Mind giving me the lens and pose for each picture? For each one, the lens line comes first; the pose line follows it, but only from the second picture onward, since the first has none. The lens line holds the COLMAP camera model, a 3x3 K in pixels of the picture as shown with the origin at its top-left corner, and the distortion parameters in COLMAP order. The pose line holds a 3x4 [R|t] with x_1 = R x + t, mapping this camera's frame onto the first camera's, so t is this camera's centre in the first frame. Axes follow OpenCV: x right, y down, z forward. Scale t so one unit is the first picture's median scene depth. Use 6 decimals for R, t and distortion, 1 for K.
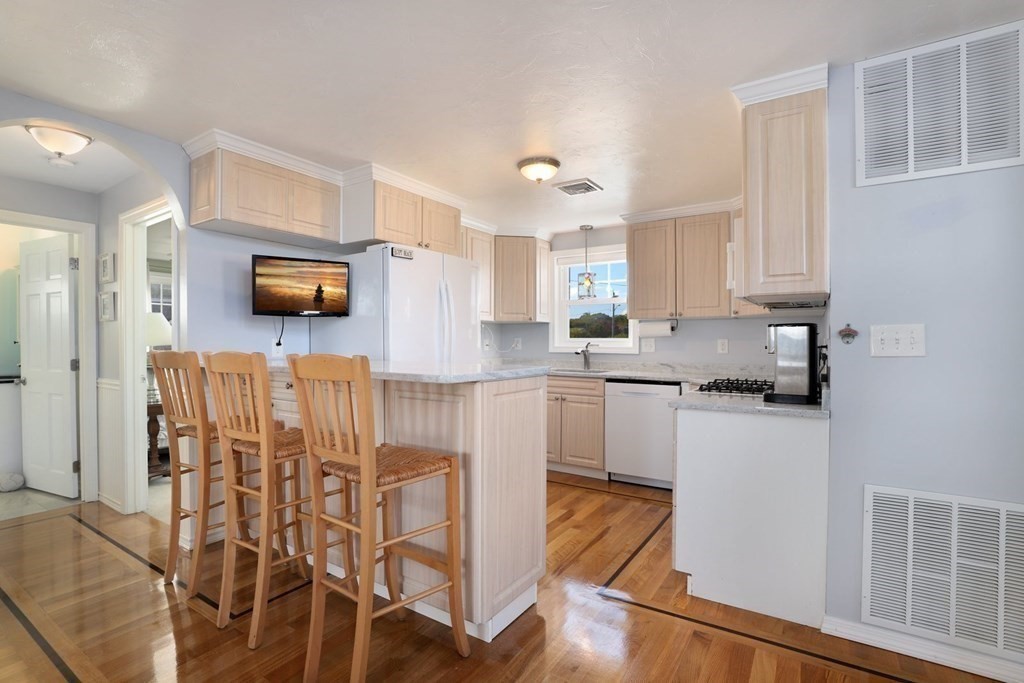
lens RADIAL K [[462.7, 0, 508.2], [0, 462.7, 346.7], [0, 0, 1]] dist [-0.003233, -0.000104]
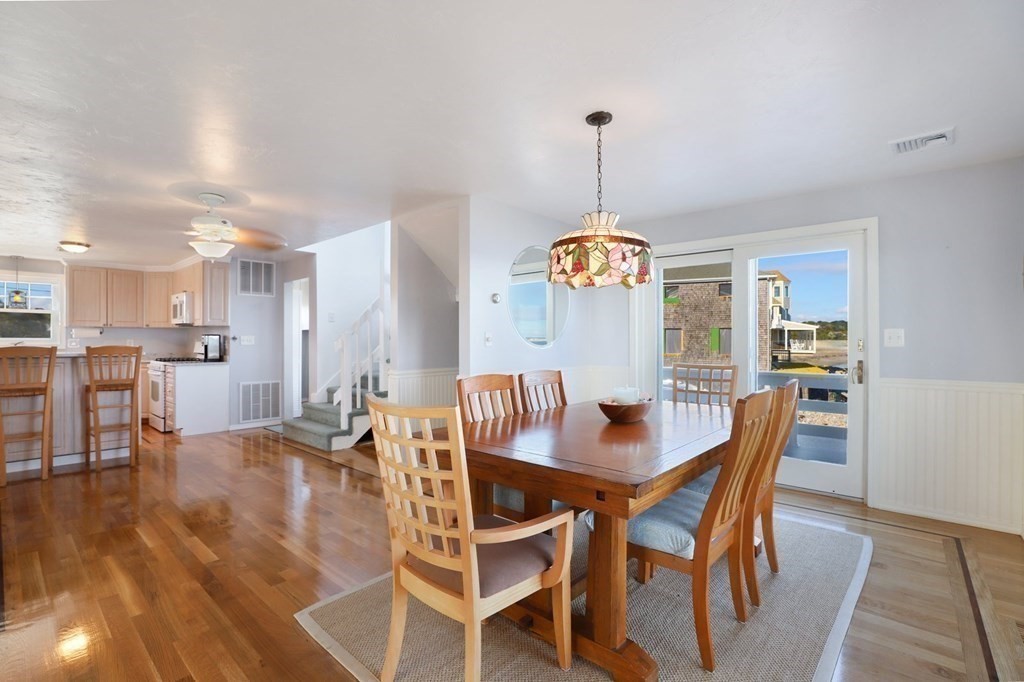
lens RADIAL K [[462.7, 0, 508.2], [0, 462.7, 346.2], [0, 0, 1]] dist [-0.003233, -0.000104]
pose [[0.131500, -0.005834, 0.991299, -0.996448], [0.008008, 0.999956, 0.004822, 0.011594], [-0.991284, 0.007304, 0.131541, -0.599212]]
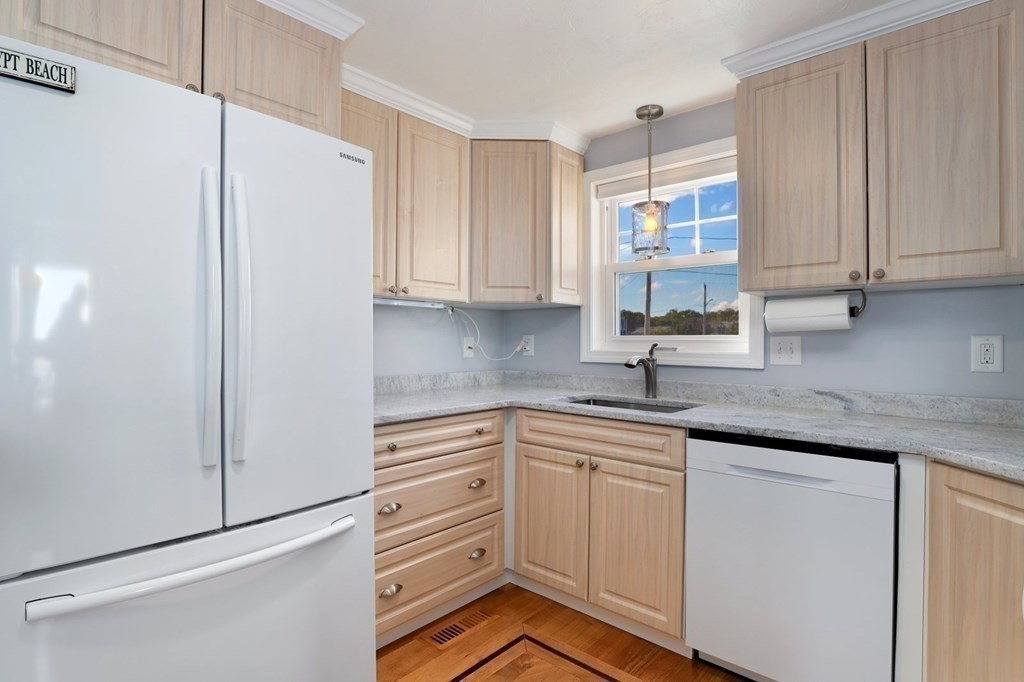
lens RADIAL K [[508.7, 0, 511.9], [0, 508.7, 346.0], [0, 0, 1]] dist [-0.020024, -0.000447]
pose [[0.990381, 0.003210, -0.138333, 0.103394], [-0.003535, 0.999992, -0.002105, -0.005154], [0.138325, 0.002574, 0.990383, 0.464698]]
